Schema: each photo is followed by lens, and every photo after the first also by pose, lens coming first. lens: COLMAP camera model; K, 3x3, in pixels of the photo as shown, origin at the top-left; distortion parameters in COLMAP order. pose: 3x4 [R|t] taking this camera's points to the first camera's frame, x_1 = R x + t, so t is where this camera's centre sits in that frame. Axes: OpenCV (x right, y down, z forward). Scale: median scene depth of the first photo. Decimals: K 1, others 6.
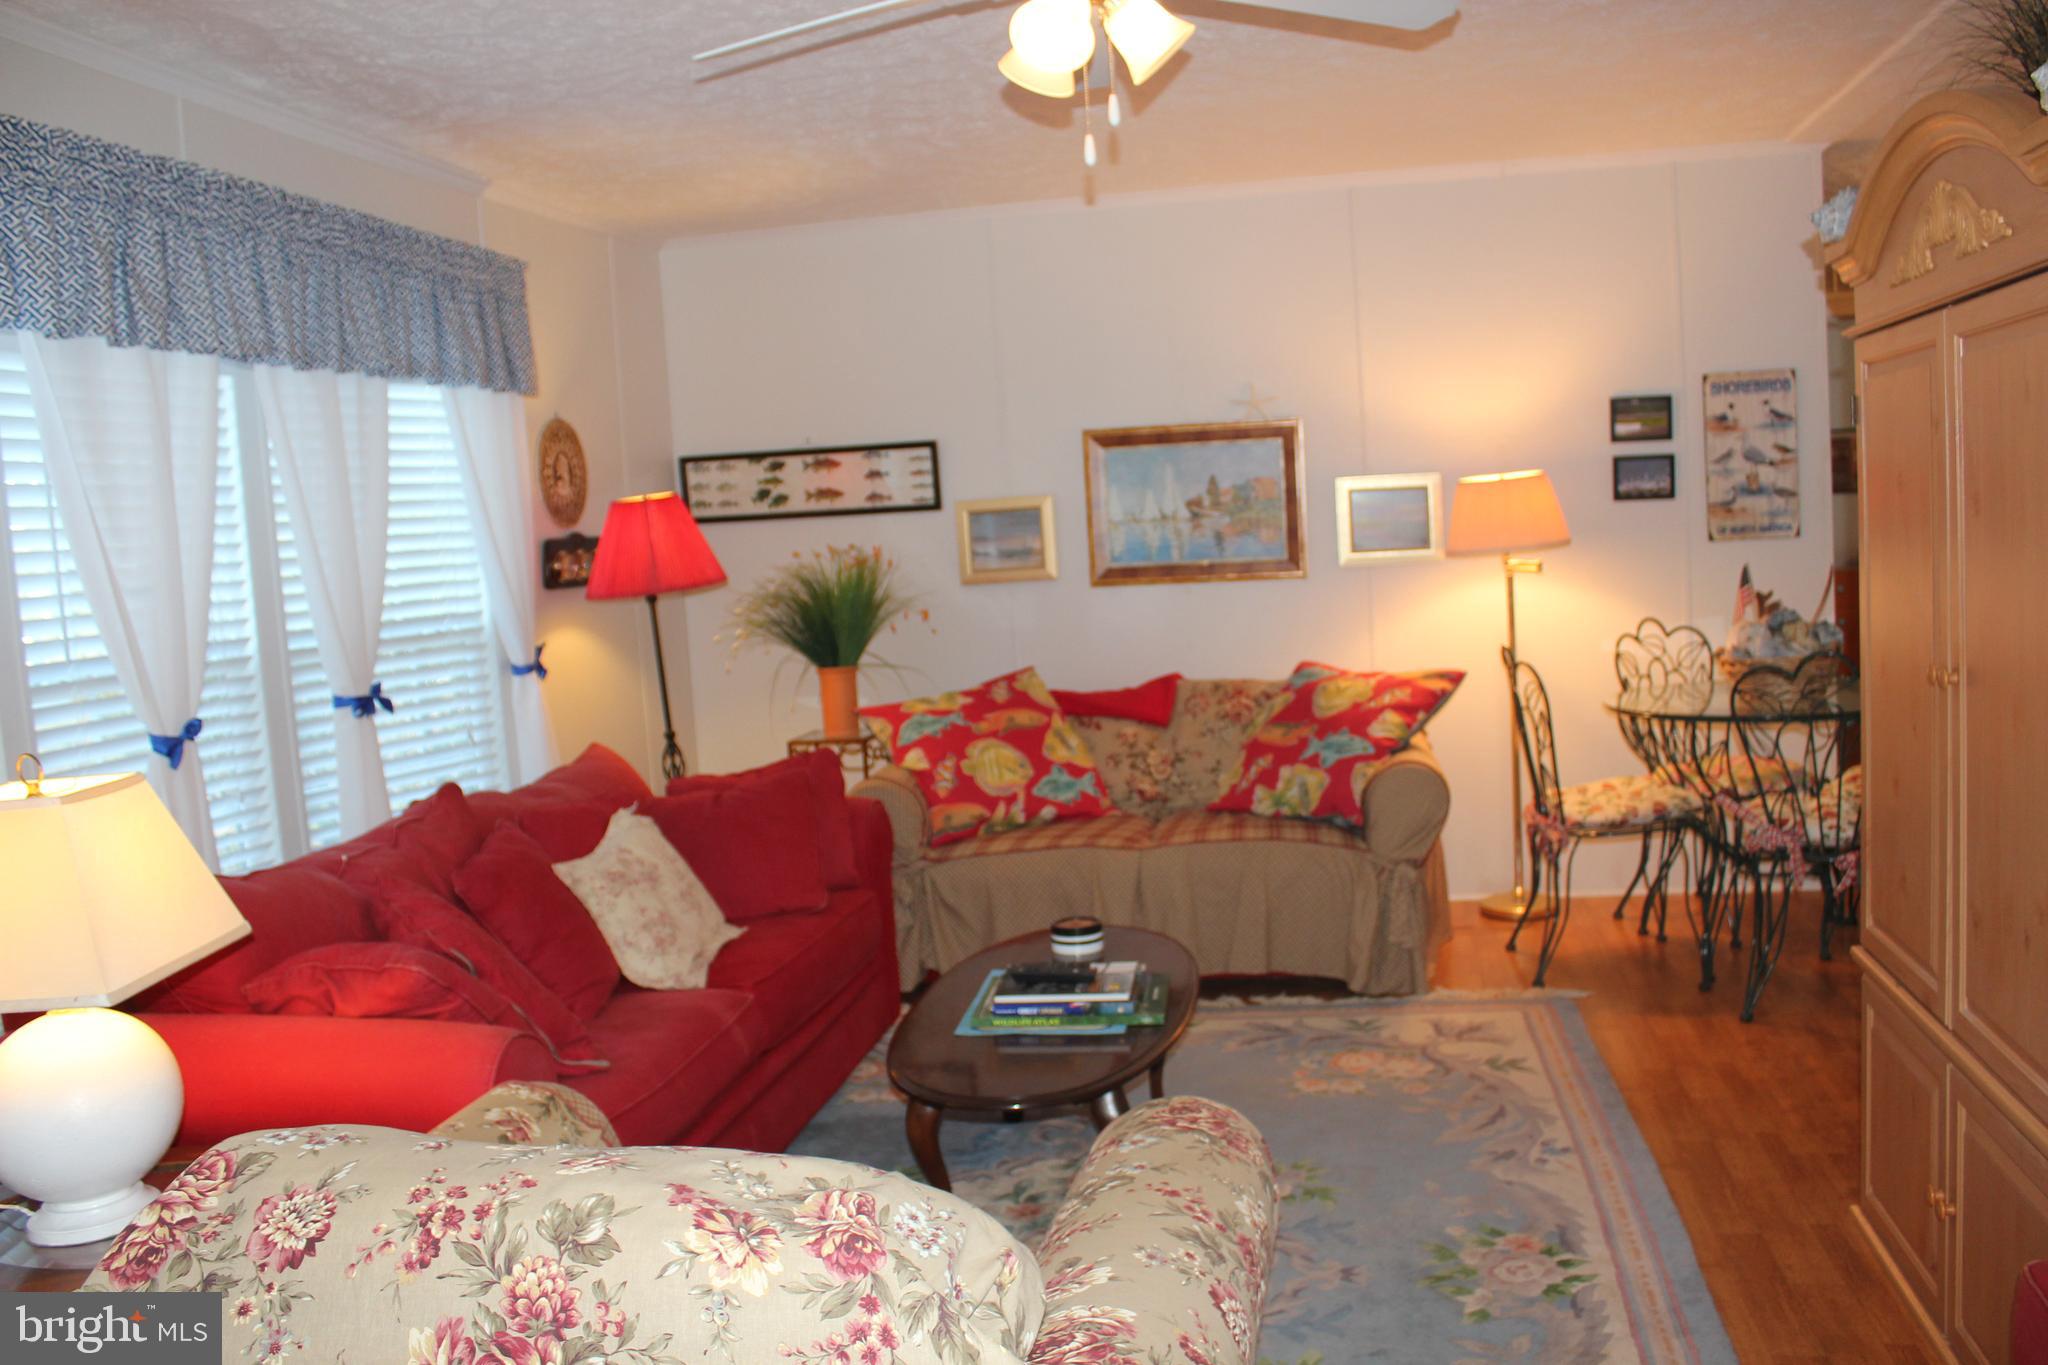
lens RADIAL K [[1700.7, 0, 1024.0], [0, 1700.7, 682.5], [0, 0, 1]] dist [-0.166430, 0.152715]
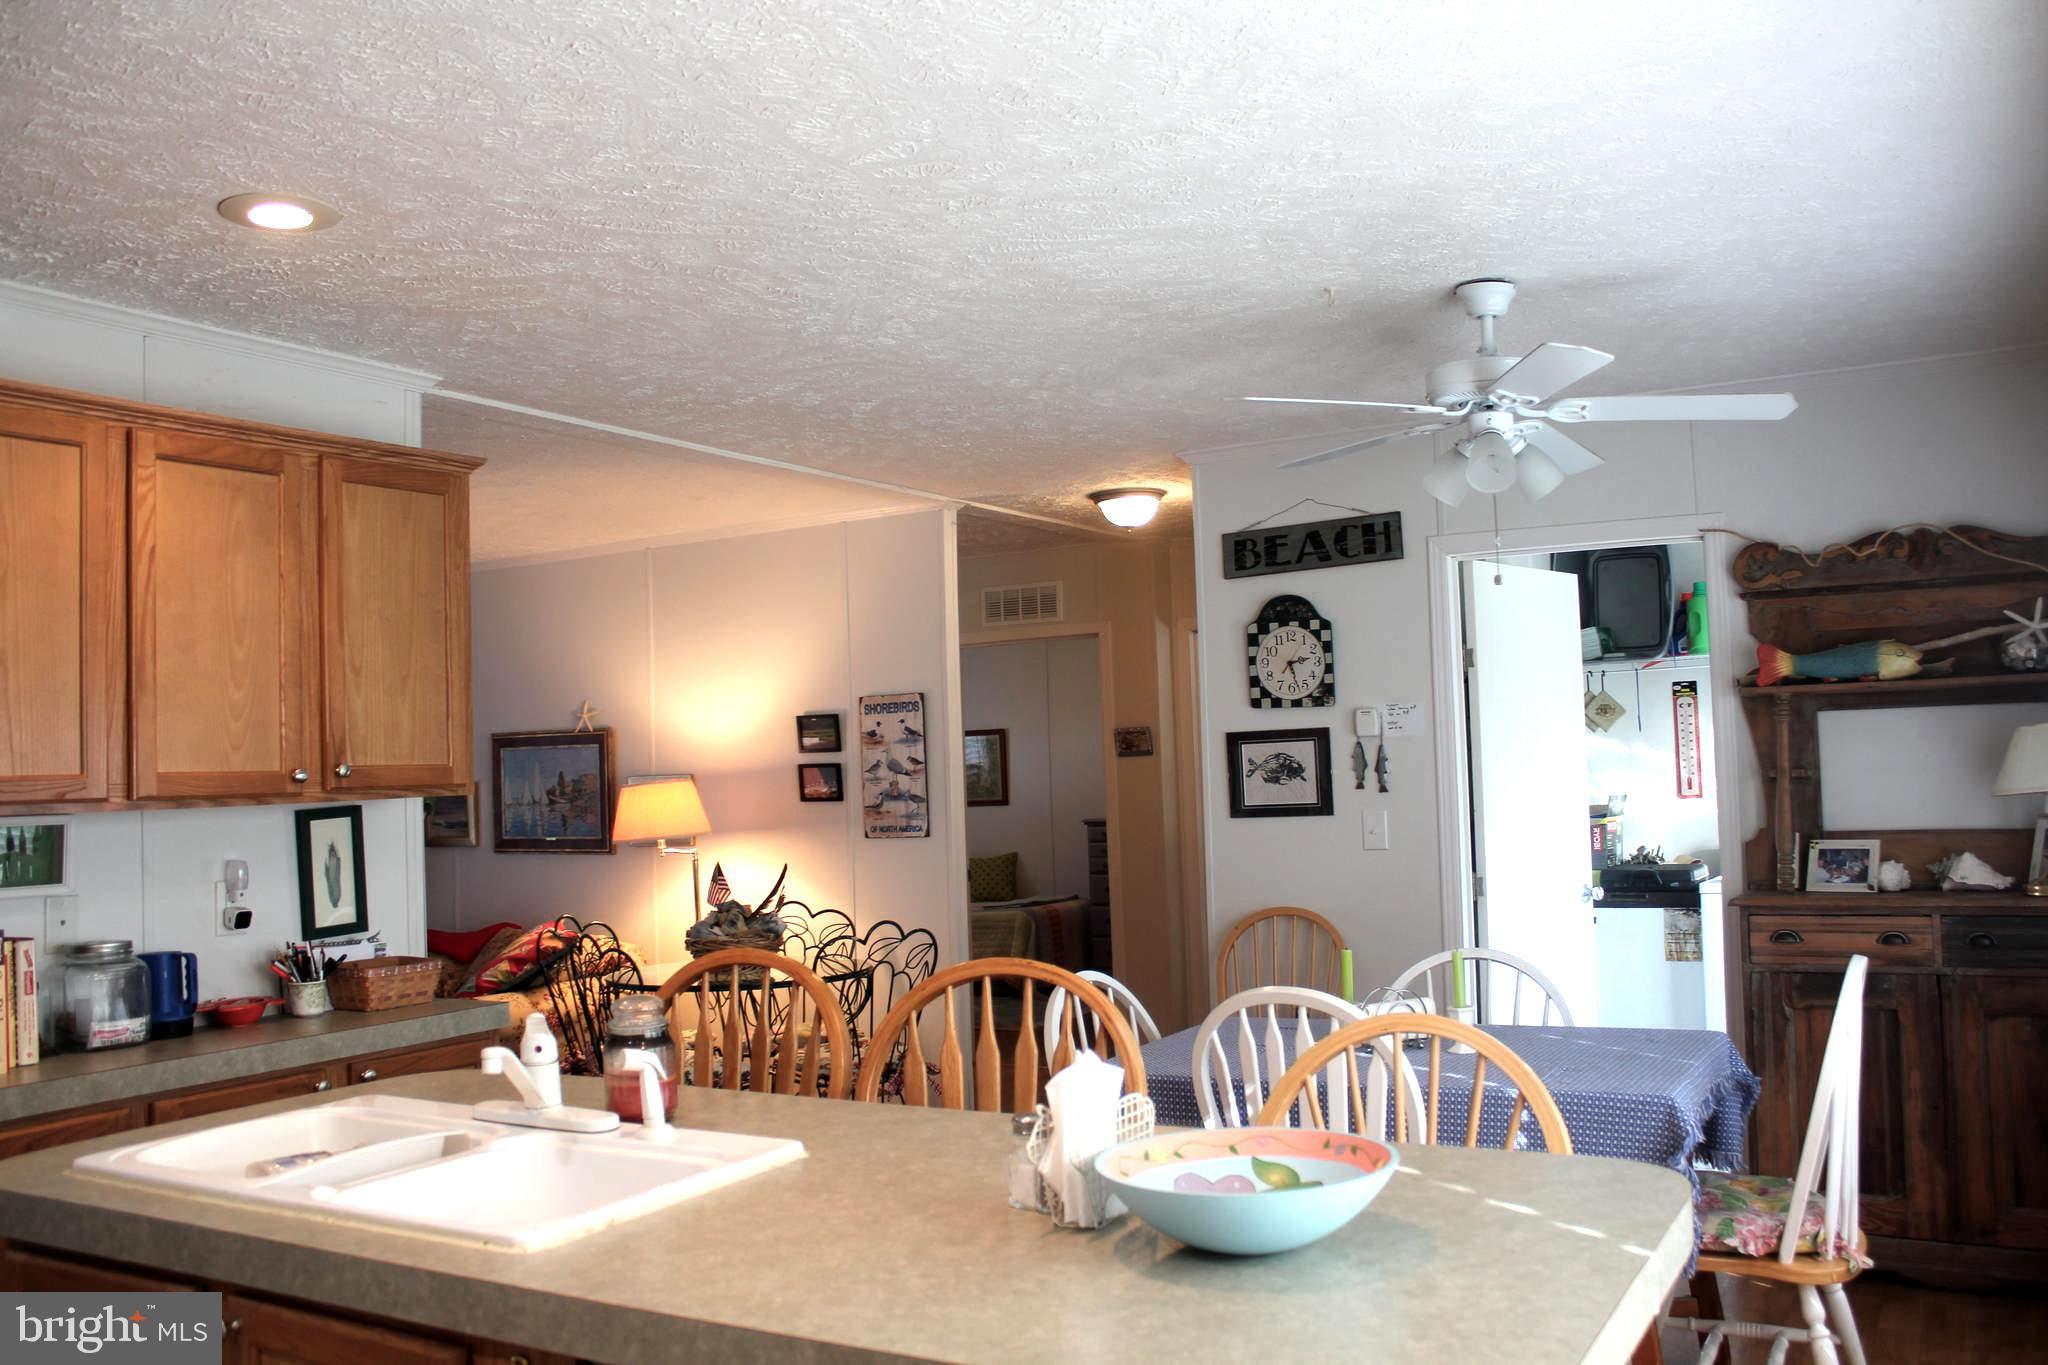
lens RADIAL K [[1700.7, 0, 1024.0], [0, 1700.7, 682.5], [0, 0, 1]] dist [-0.166430, 0.152715]
pose [[0.946073, 0.008575, -0.323839, 0.956449], [-0.051133, 0.991071, -0.123141, -0.055022], [0.319891, 0.133059, 0.938064, -0.110450]]
